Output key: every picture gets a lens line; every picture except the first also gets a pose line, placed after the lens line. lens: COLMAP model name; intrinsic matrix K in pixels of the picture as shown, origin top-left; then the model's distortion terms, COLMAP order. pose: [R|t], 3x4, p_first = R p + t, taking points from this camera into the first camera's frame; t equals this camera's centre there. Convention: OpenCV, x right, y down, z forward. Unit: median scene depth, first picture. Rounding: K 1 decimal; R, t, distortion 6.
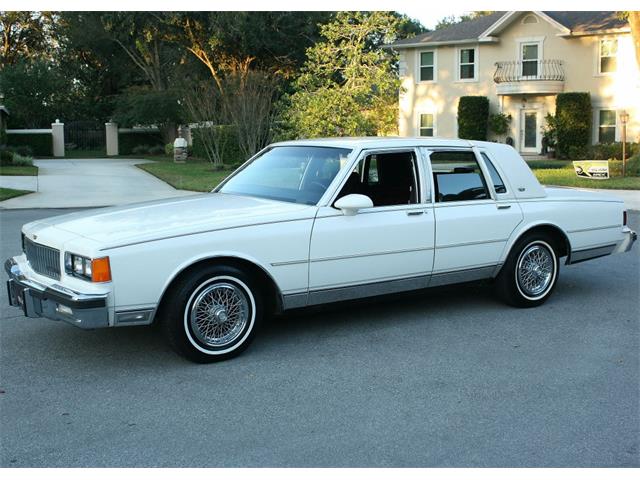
lens RADIAL K [[834.1, 0, 304.1], [0, 834.1, 238.4], [0, 0, 1]] dist [-0.092971, 0.076796]
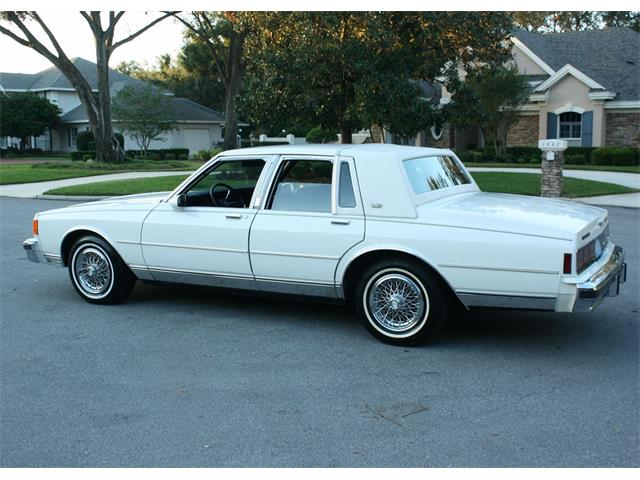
lens RADIAL K [[734.2, 0, 305.9], [0, 734.2, 238.3], [0, 0, 1]] dist [-0.116590, 0.076614]
pose [[0.468839, 0.120273, -0.875057, 0.300960], [-0.104242, 0.991297, 0.080399, -0.026511], [0.877111, 0.053524, 0.477297, 0.189553]]
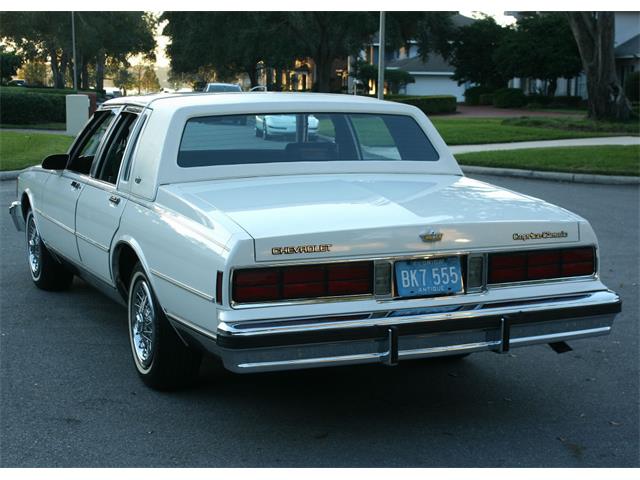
lens RADIAL K [[1135.2, 0, 307.8], [0, 1135.2, 240.8], [0, 0, 1]] dist [-0.011059, 0.001418]
pose [[-0.167754, 0.137881, -0.976139, 0.350709], [-0.127782, 0.978777, 0.160213, -0.054639], [0.977512, 0.151609, -0.146575, 0.415435]]
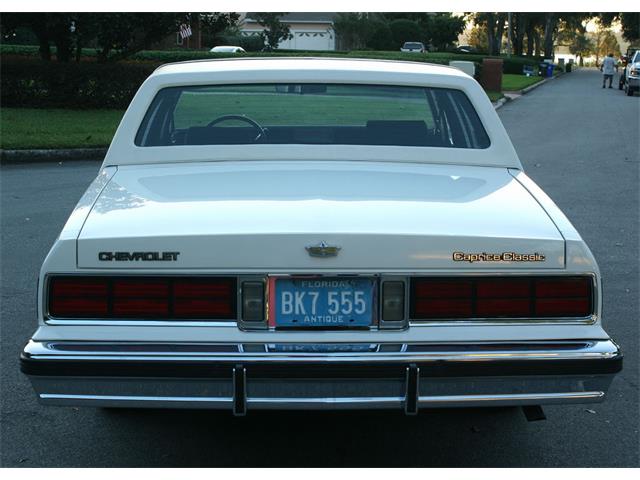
lens RADIAL K [[1222.1, 0, 320.1], [0, 1222.1, 239.8], [0, 0, 1]] dist [-0.013930, 0.003123]
pose [[-0.516512, 0.132319, -0.845995, 0.279496], [-0.114121, 0.968537, 0.221160, -0.064336], [0.848641, 0.210777, -0.485161, 0.495373]]
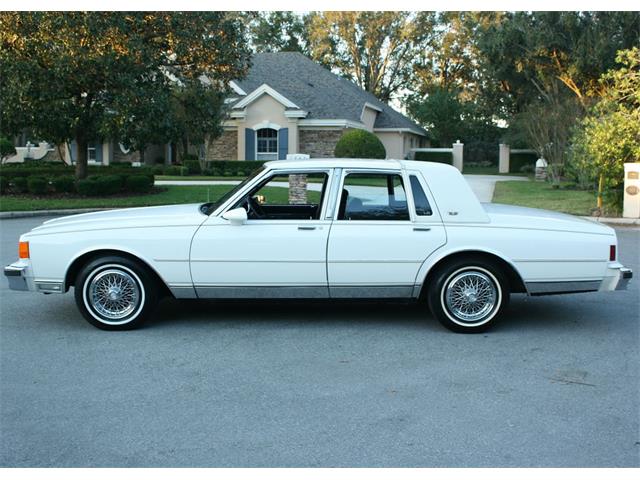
lens RADIAL K [[734.2, 0, 305.9], [0, 734.2, 238.3], [0, 0, 1]] dist [-0.116590, 0.076614]
pose [[0.833064, 0.075236, -0.548037, 0.199275], [-0.080170, 0.996669, 0.014961, -0.009433], [0.547337, 0.031473, 0.836320, 0.056224]]
